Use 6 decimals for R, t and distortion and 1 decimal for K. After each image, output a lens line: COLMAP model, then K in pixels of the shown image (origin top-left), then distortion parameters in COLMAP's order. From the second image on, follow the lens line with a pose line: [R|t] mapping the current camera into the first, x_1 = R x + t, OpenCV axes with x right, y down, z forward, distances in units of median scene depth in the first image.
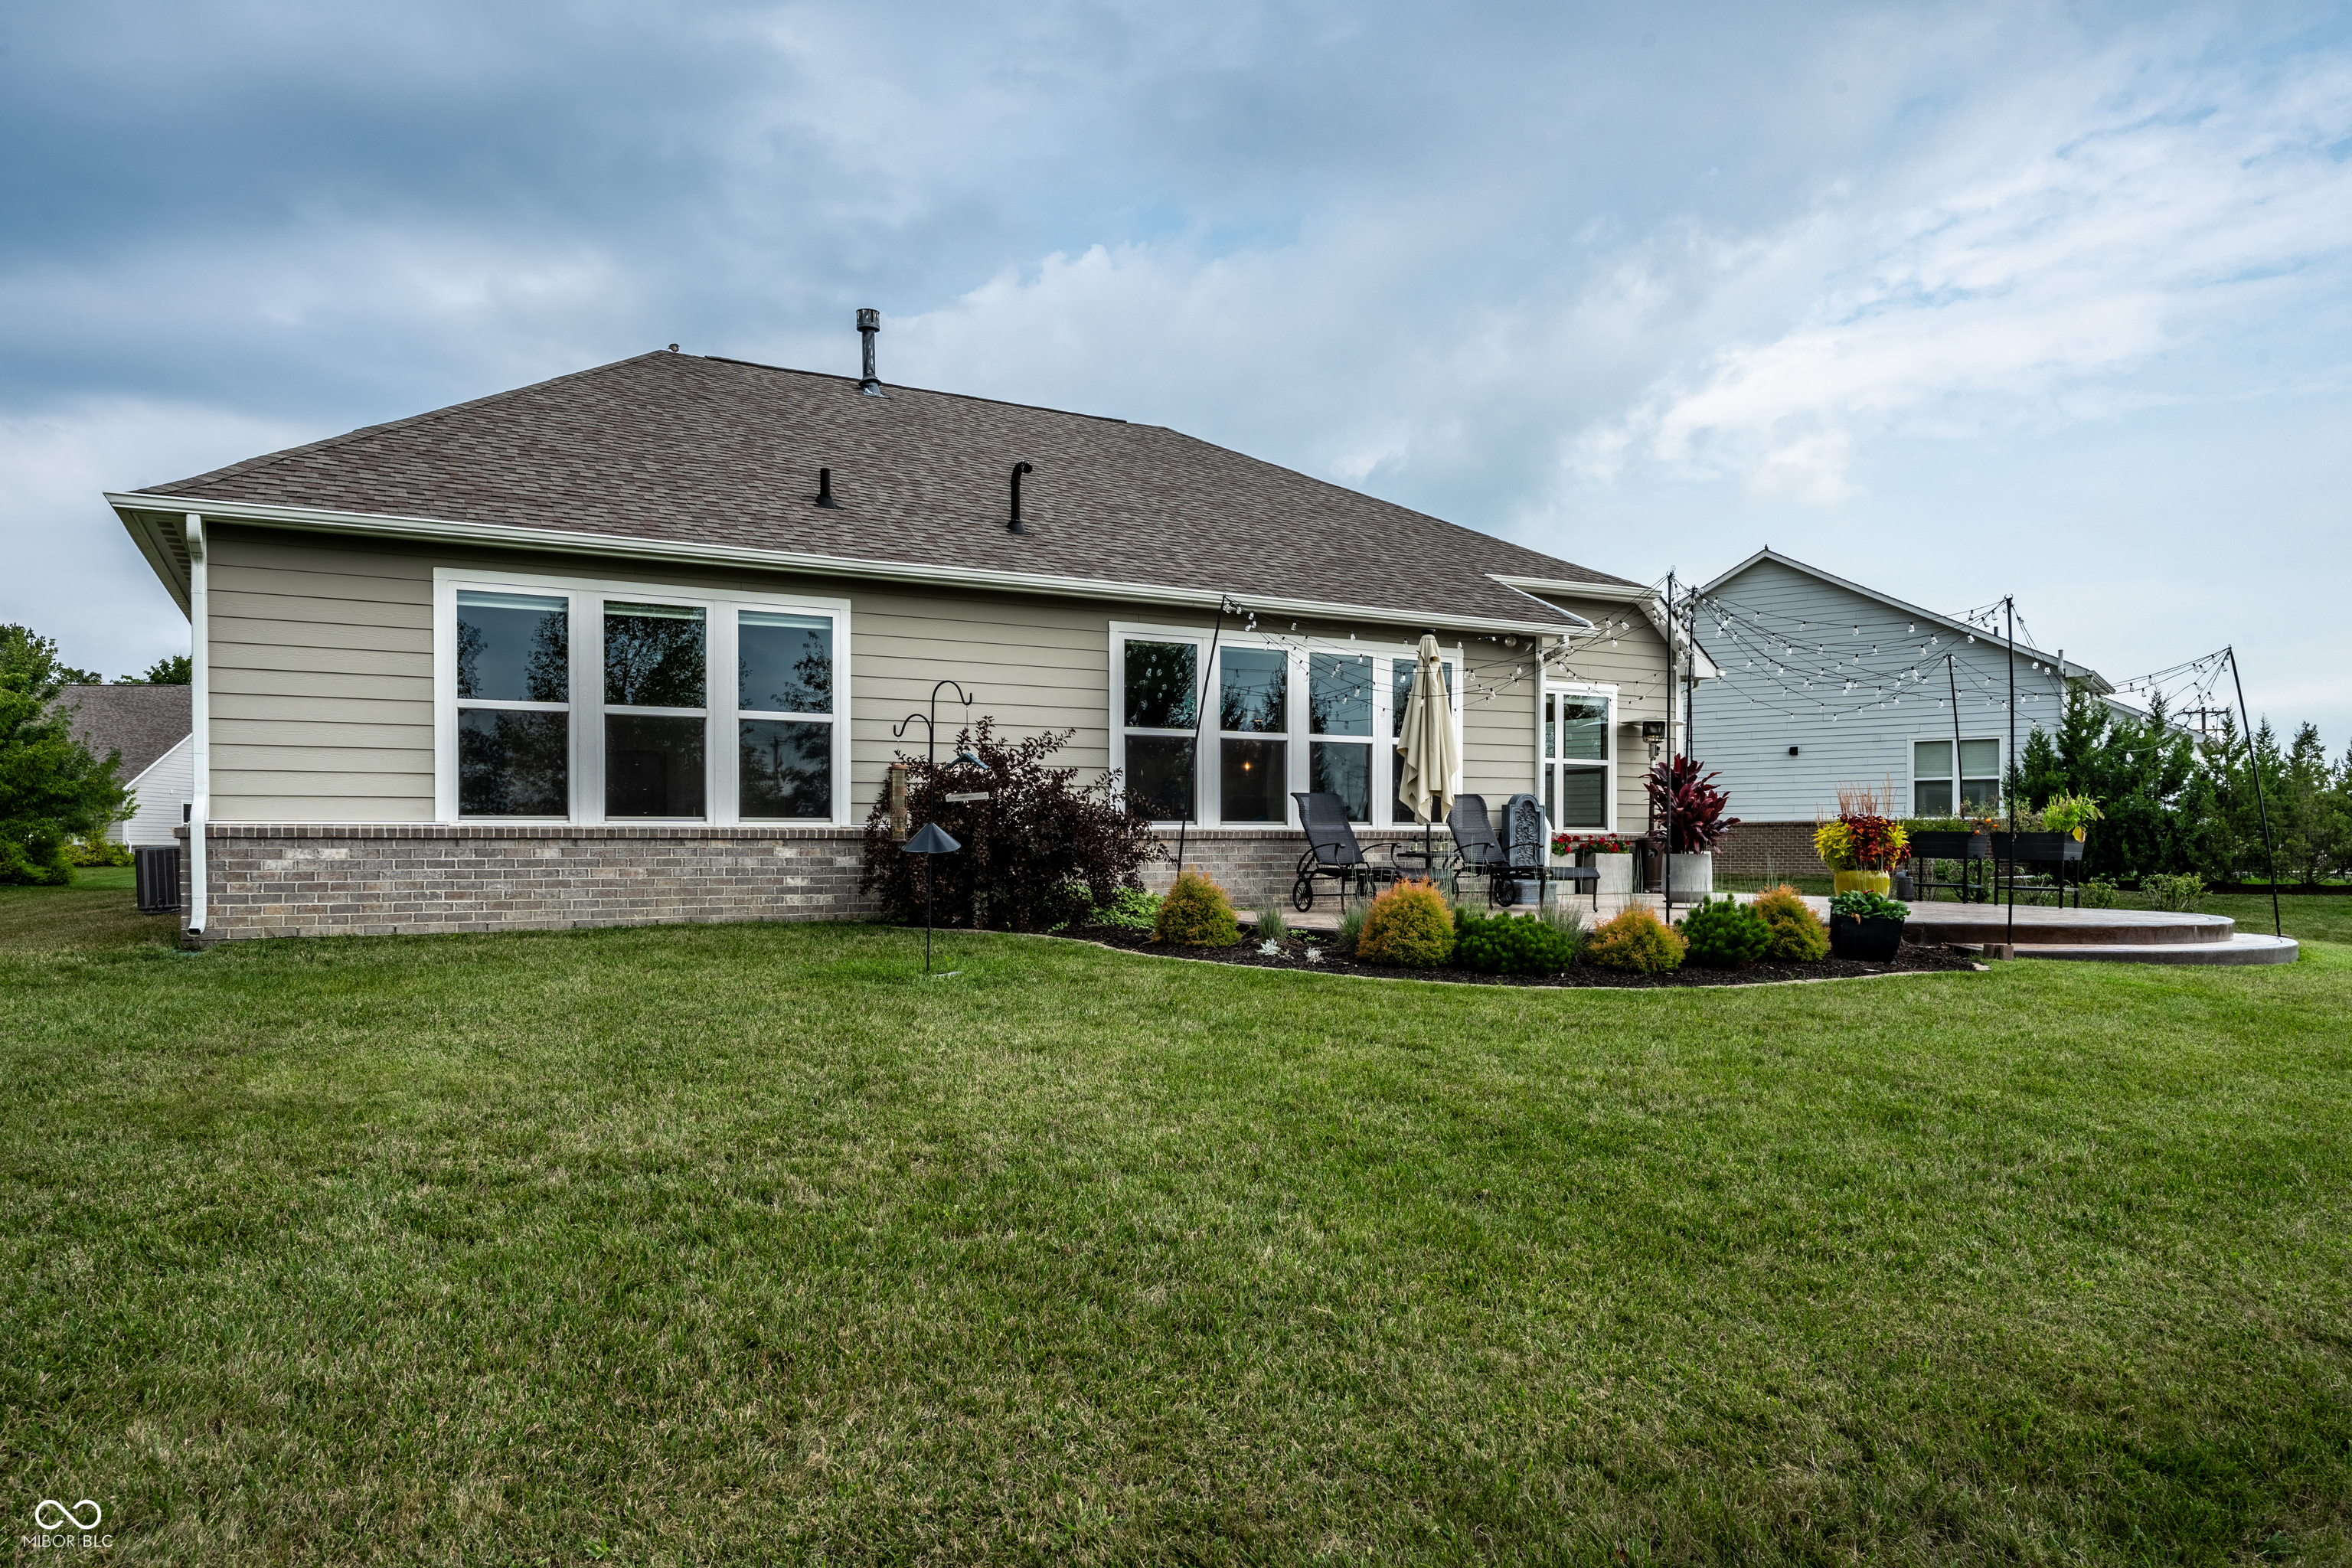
lens RADIAL K [[1543.4, 0, 1128.6], [0, 1543.4, 849.7], [0, 0, 1]] dist [0.032162, -0.000813]
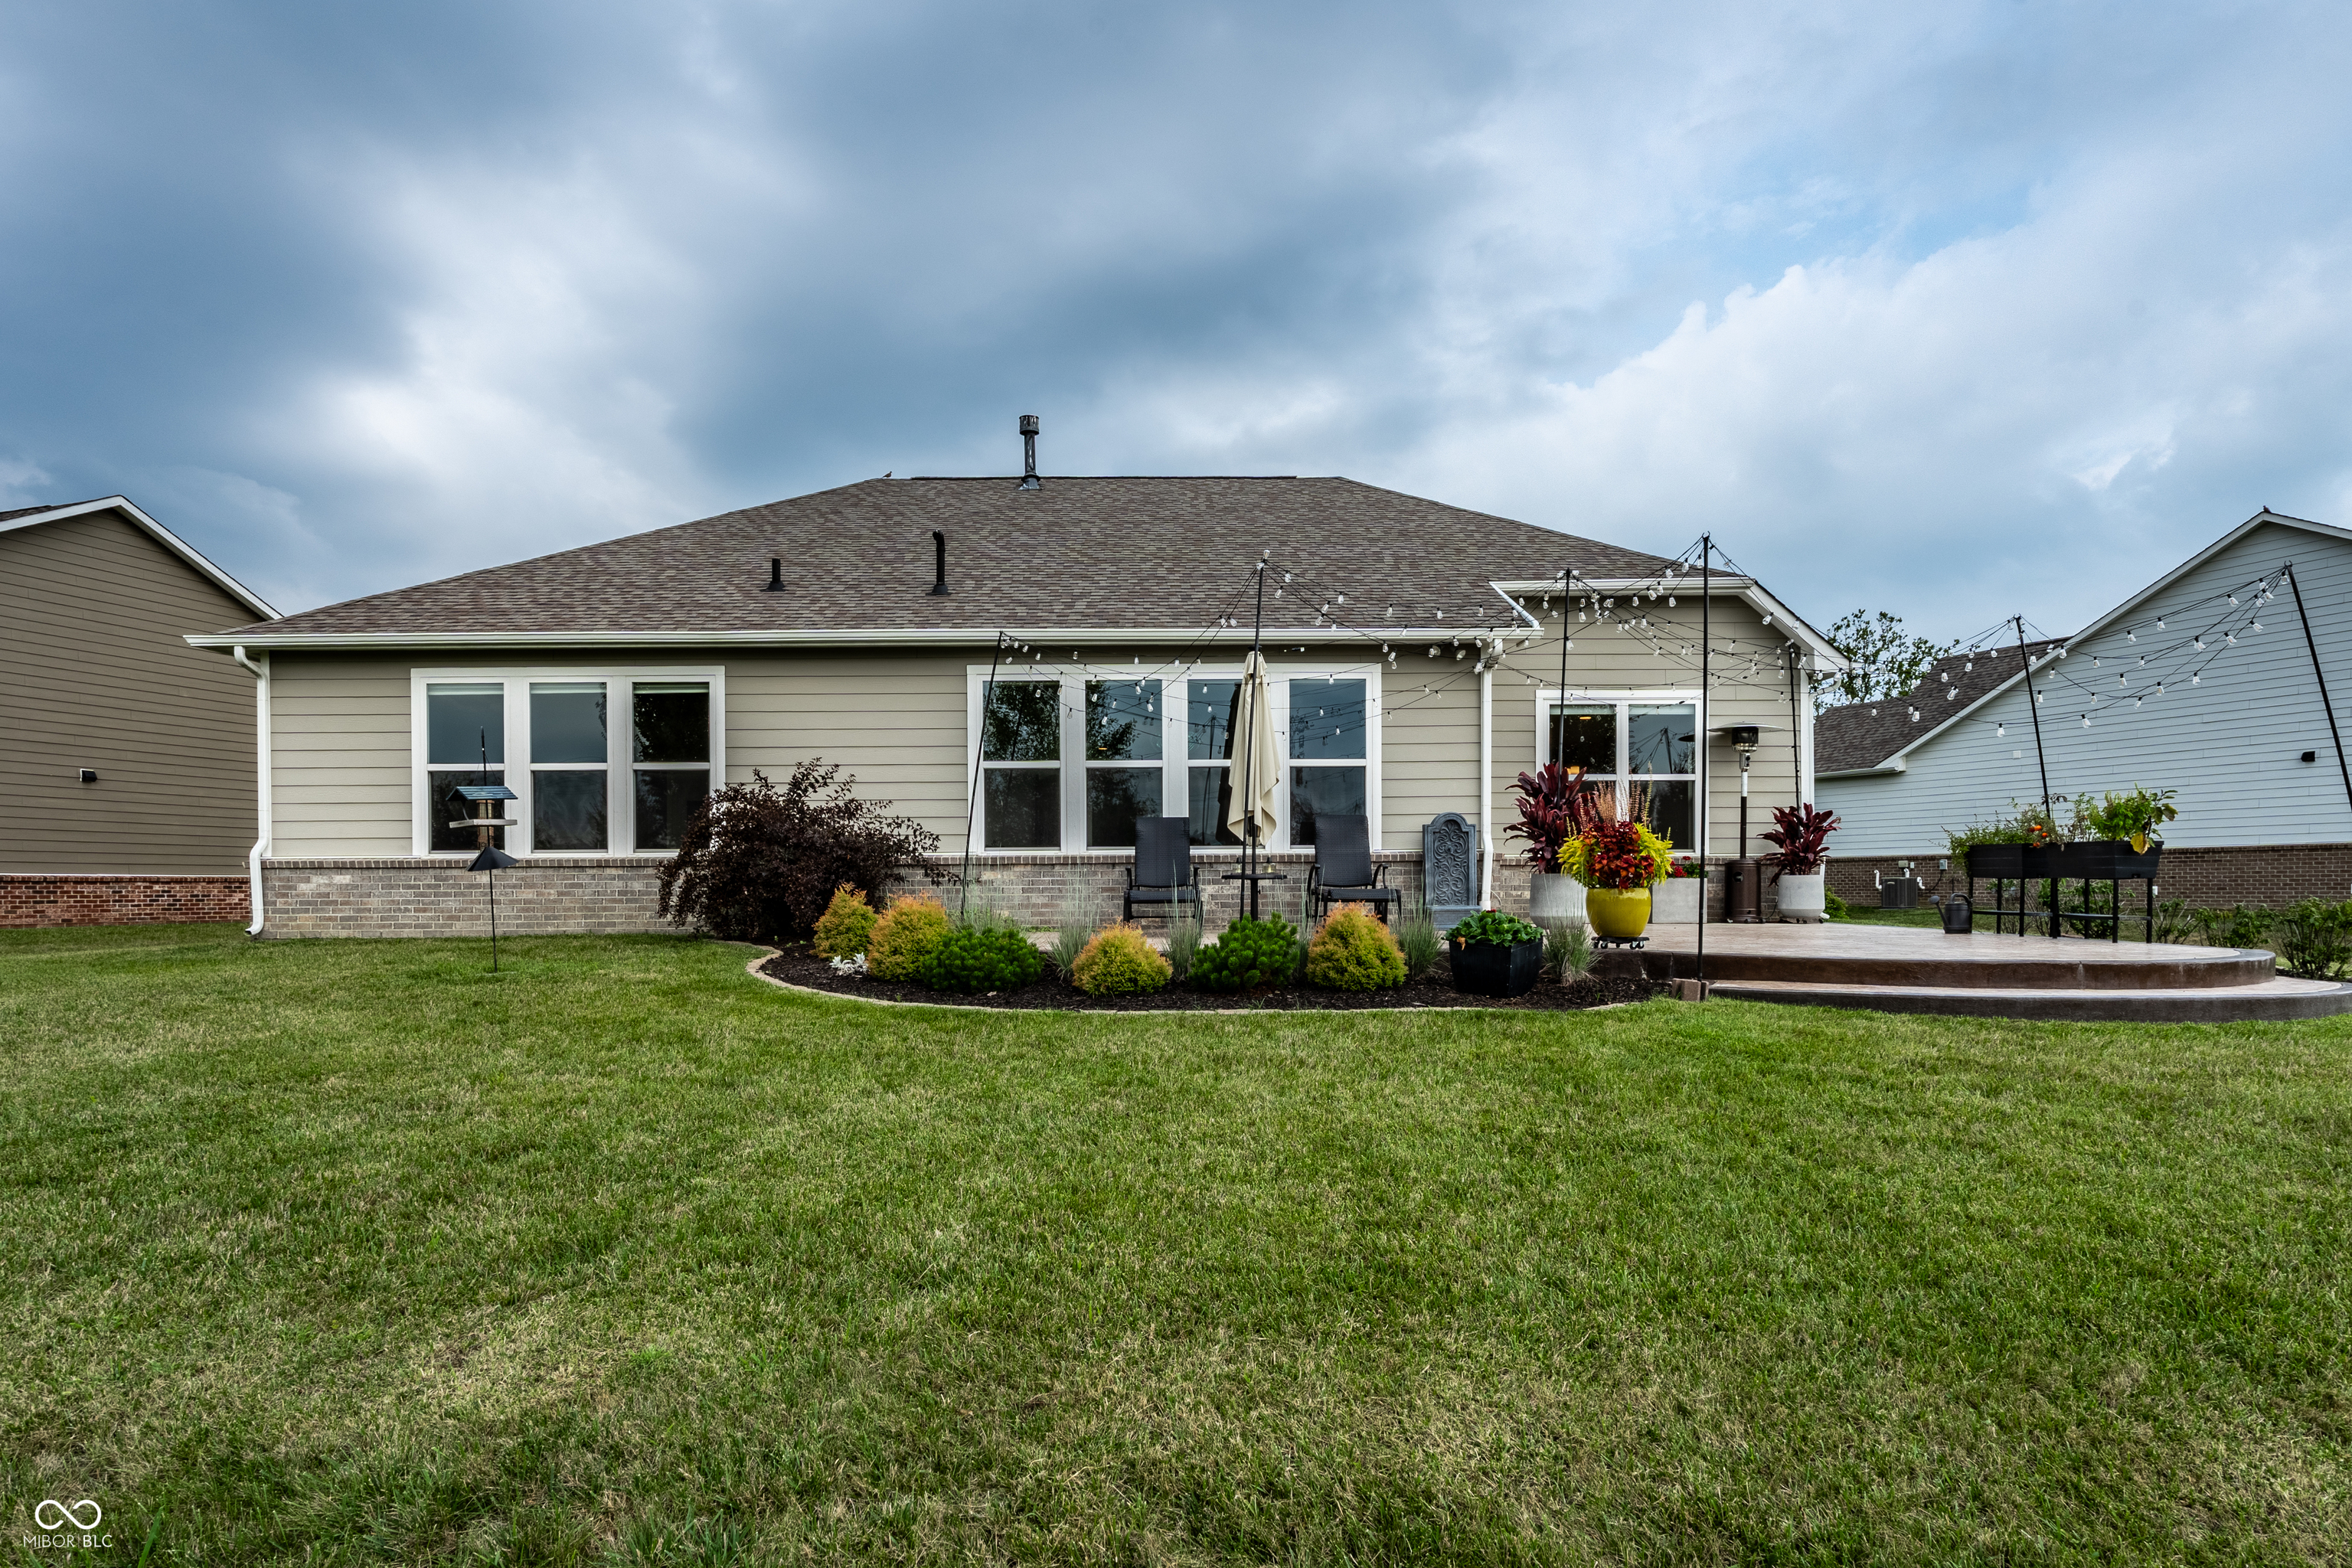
lens RADIAL K [[1297.4, 0, 1143.4], [0, 1297.4, 887.3], [0, 0, 1]] dist [-0.003119, 0.001281]
pose [[0.875826, -0.000869, -0.482626, 0.614124], [0.003908, 0.999978, 0.005291, 0.005727], [0.482611, -0.006520, 0.875811, 0.287574]]
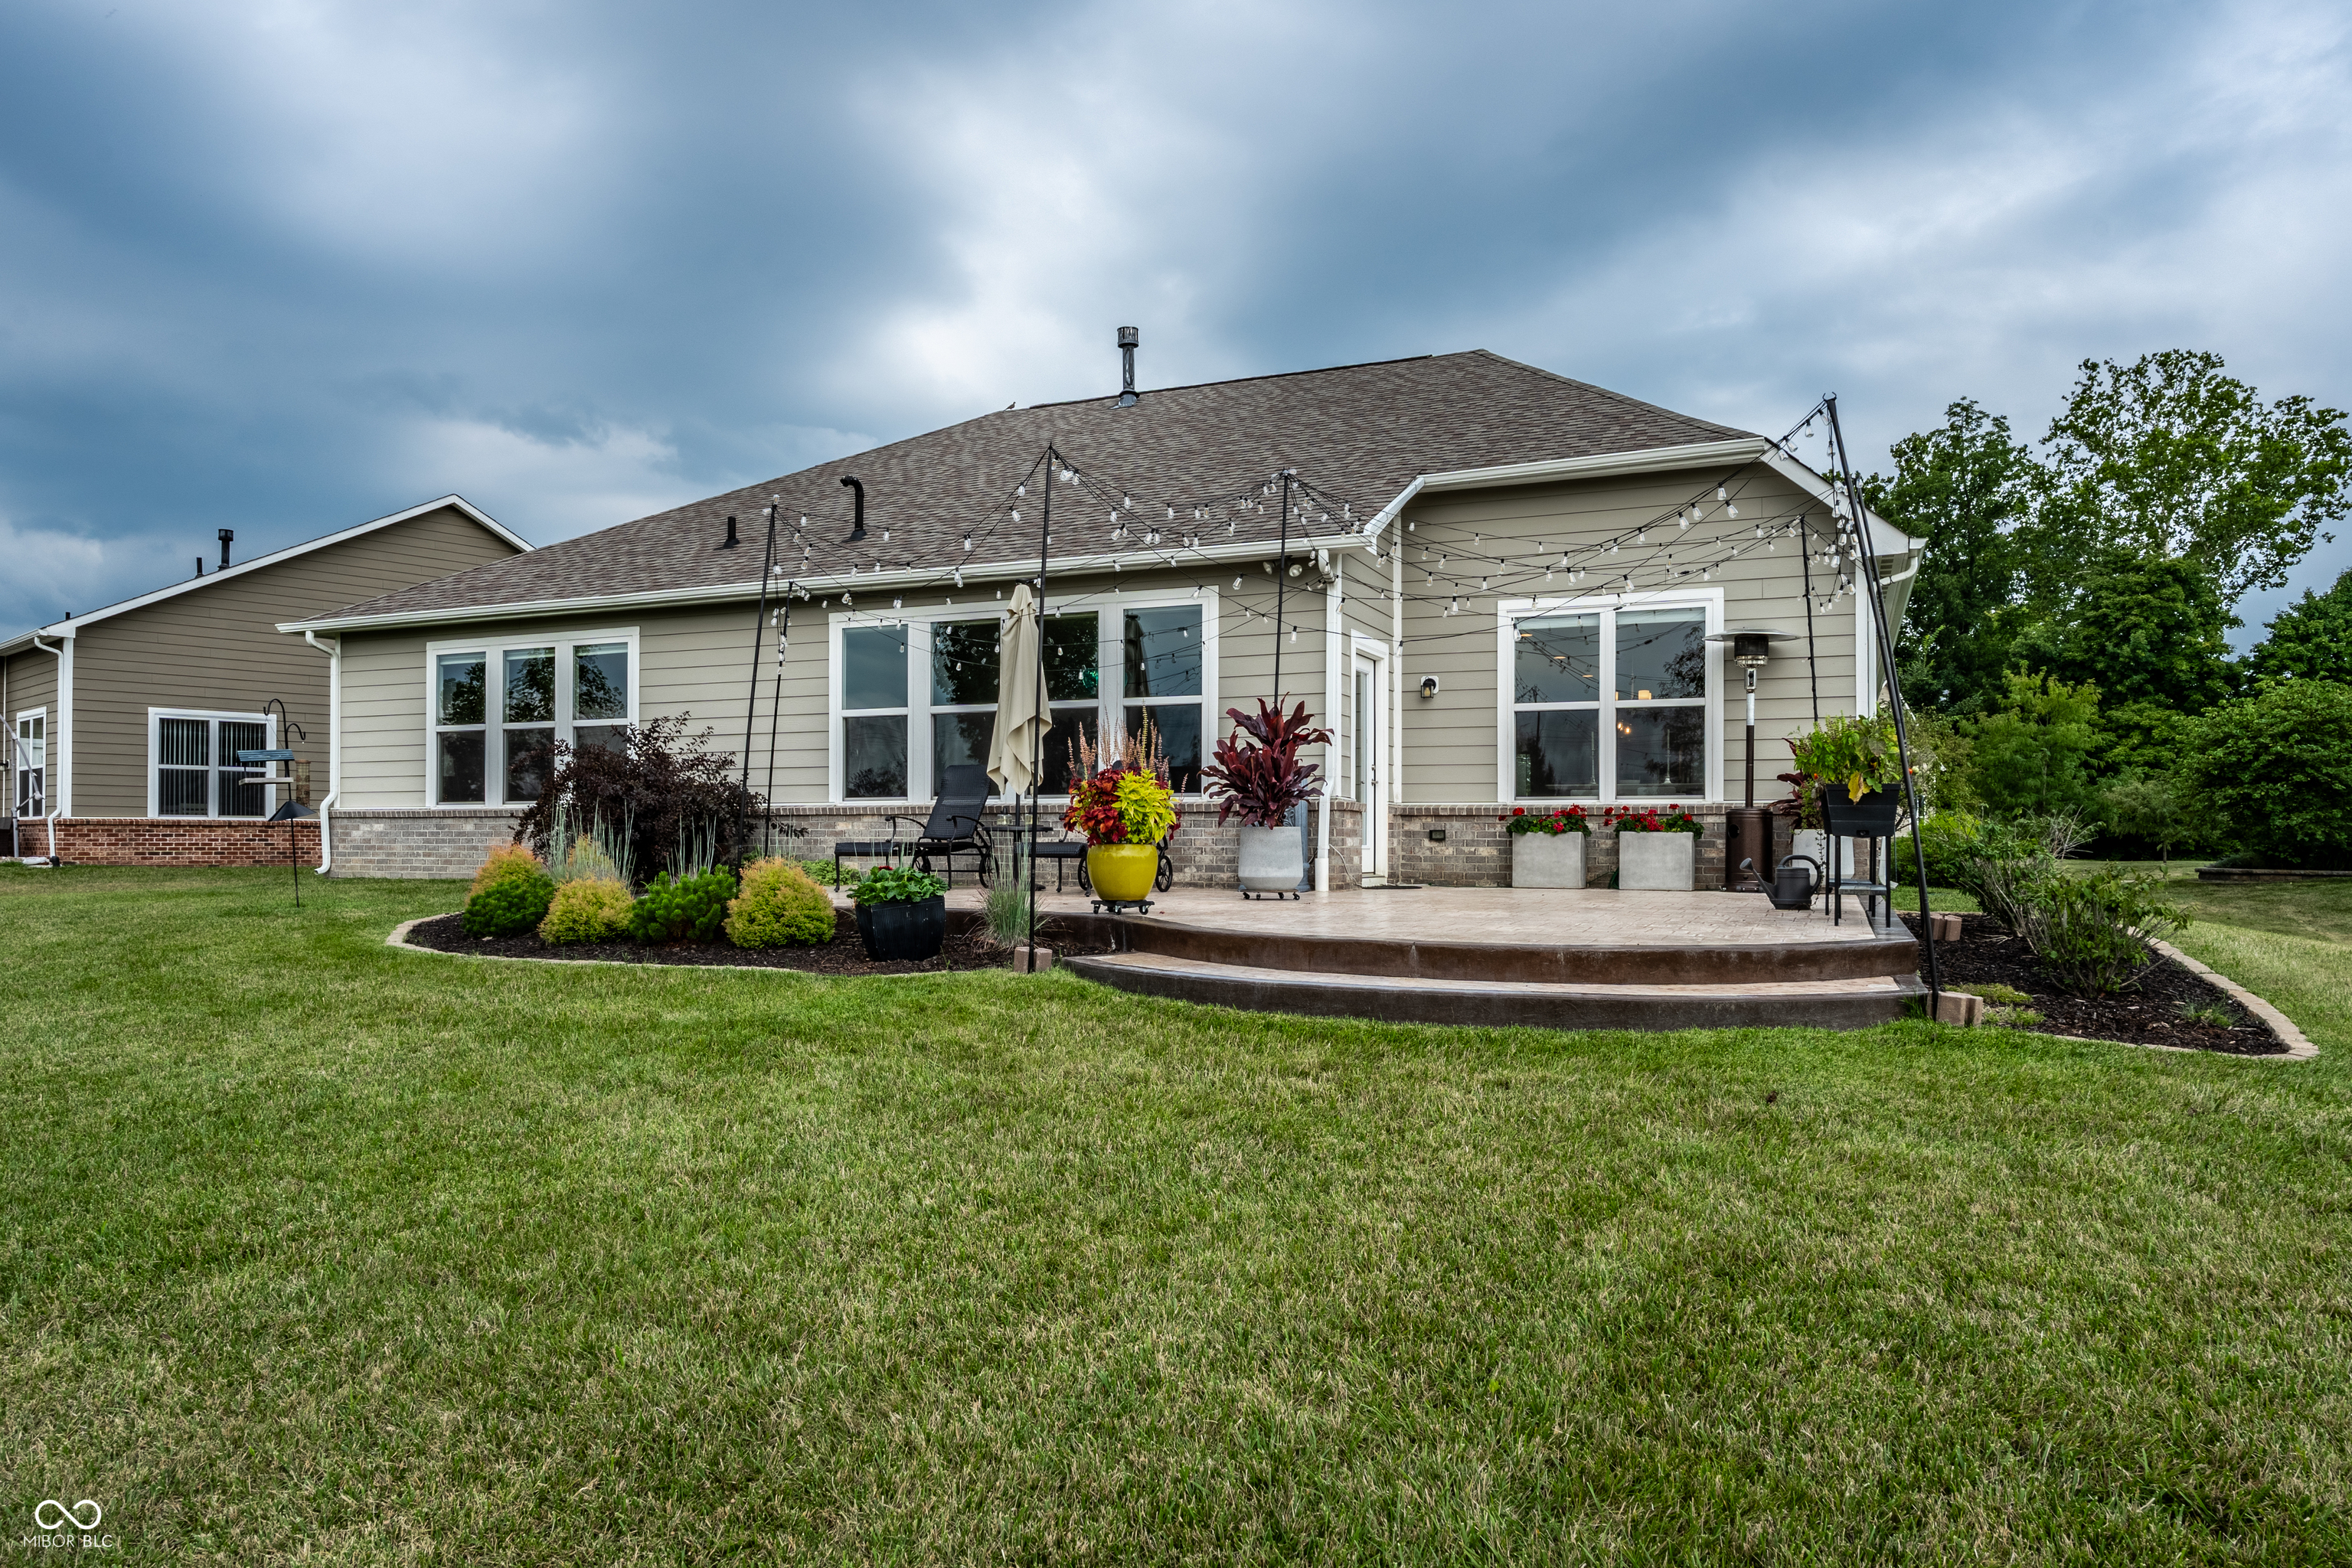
lens RADIAL K [[1533.7, 0, 1181.4], [0, 1533.7, 782.5], [0, 0, 1]] dist [-0.004558, 0.001145]
pose [[0.601531, -0.023218, -0.798512, 1.129688], [-0.000187, 0.999573, -0.029204, 0.002206], [0.798849, 0.017716, 0.601270, 0.629637]]
